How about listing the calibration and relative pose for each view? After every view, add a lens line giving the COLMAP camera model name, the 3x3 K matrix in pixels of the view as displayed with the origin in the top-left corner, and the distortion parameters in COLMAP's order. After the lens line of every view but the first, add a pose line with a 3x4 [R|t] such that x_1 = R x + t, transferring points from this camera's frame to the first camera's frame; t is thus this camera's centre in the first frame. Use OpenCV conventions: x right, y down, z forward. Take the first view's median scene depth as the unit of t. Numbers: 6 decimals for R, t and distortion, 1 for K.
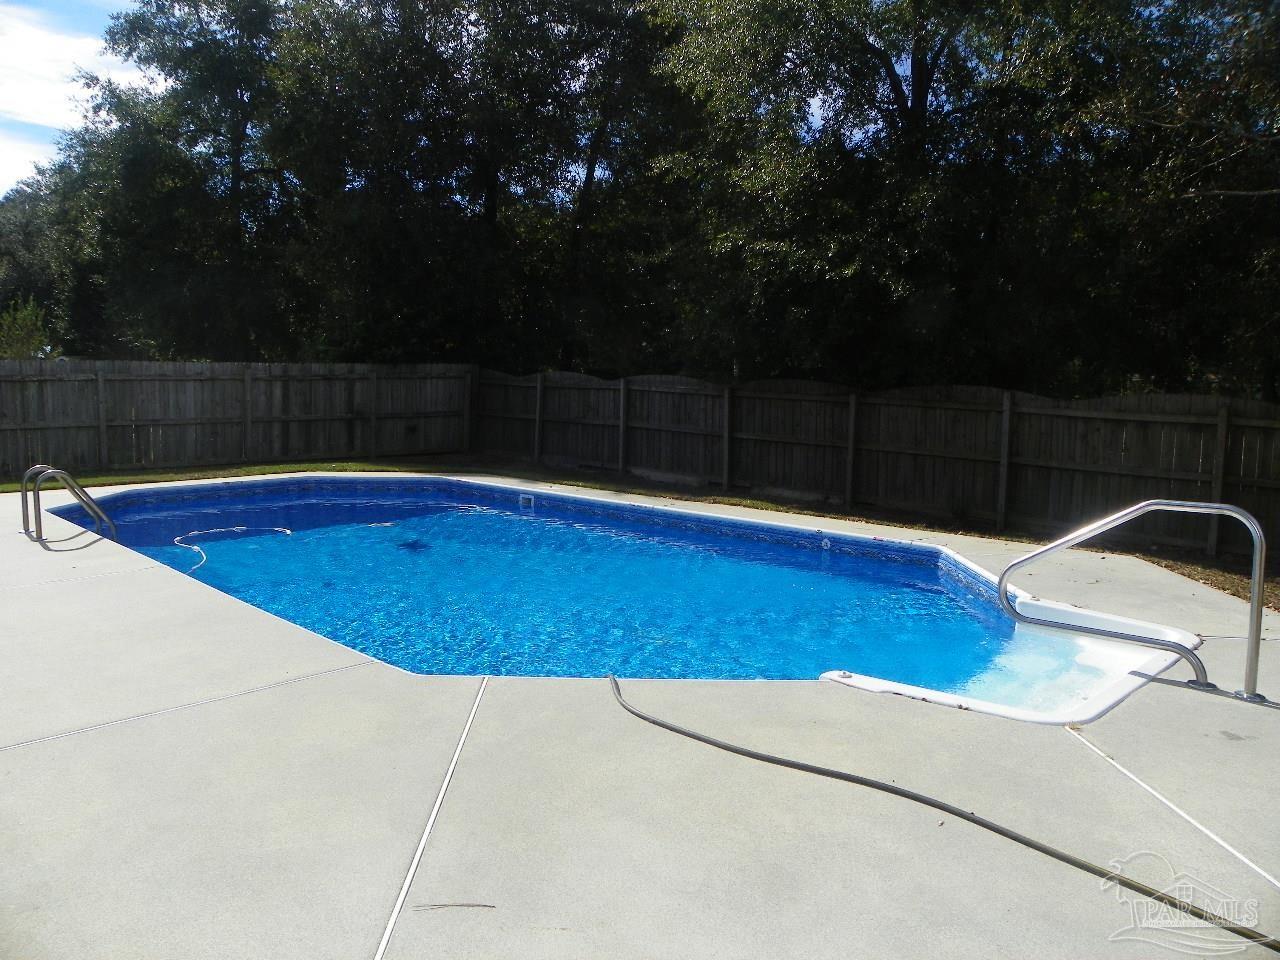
lens RADIAL K [[970.5, 0, 639.4], [0, 970.5, 482.1], [0, 0, 1]] dist [-0.139235, 0.073606]
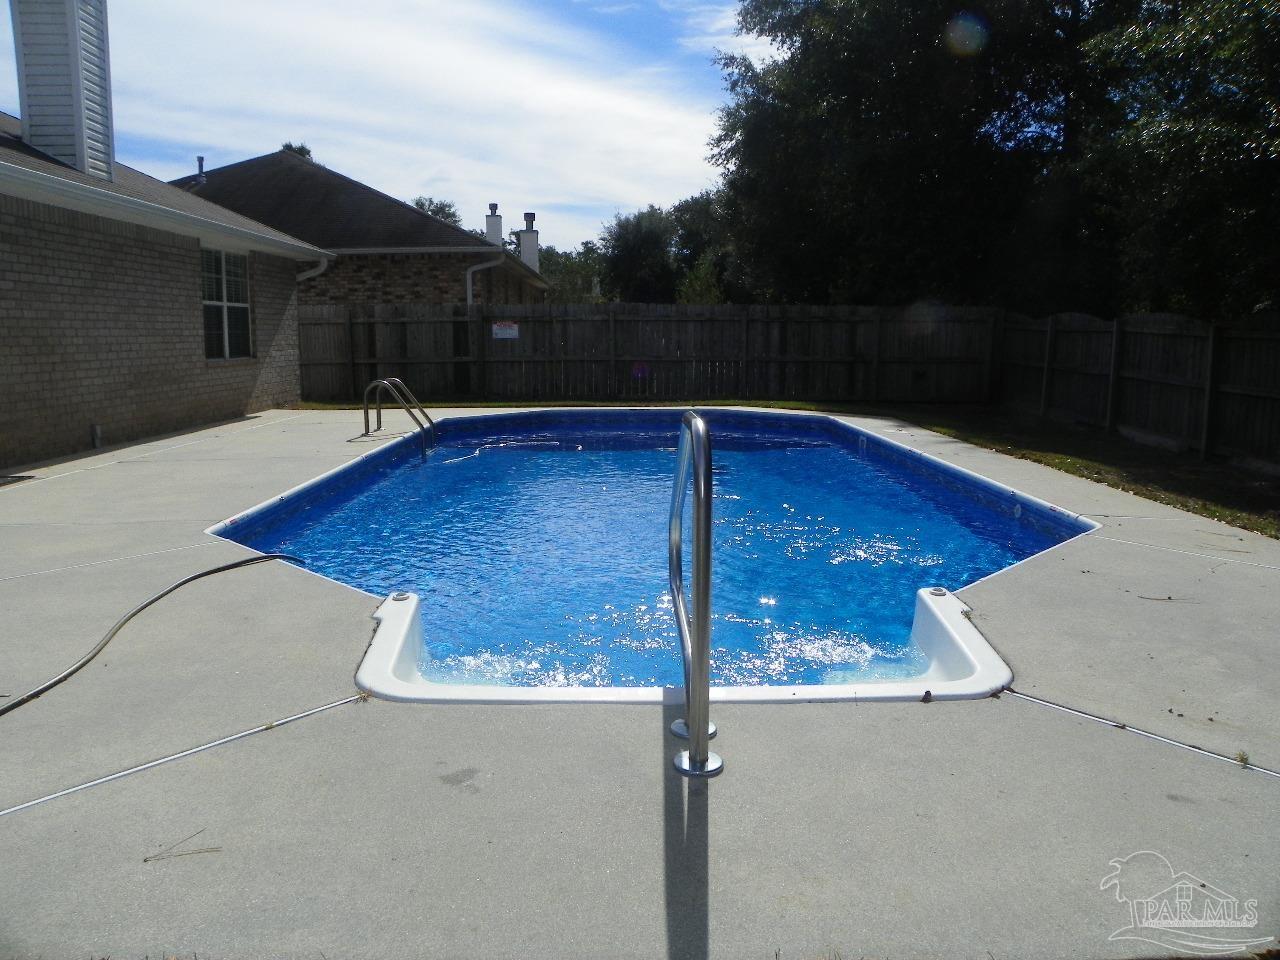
lens RADIAL K [[970.5, 0, 637.8], [0, 970.5, 478.9], [0, 0, 1]] dist [-0.139235, 0.073606]
pose [[0.722272, 0.092765, -0.685360, 0.250214], [-0.067209, 0.995688, 0.063940, 0.006382], [0.688336, -0.000119, 0.725392, 0.135534]]
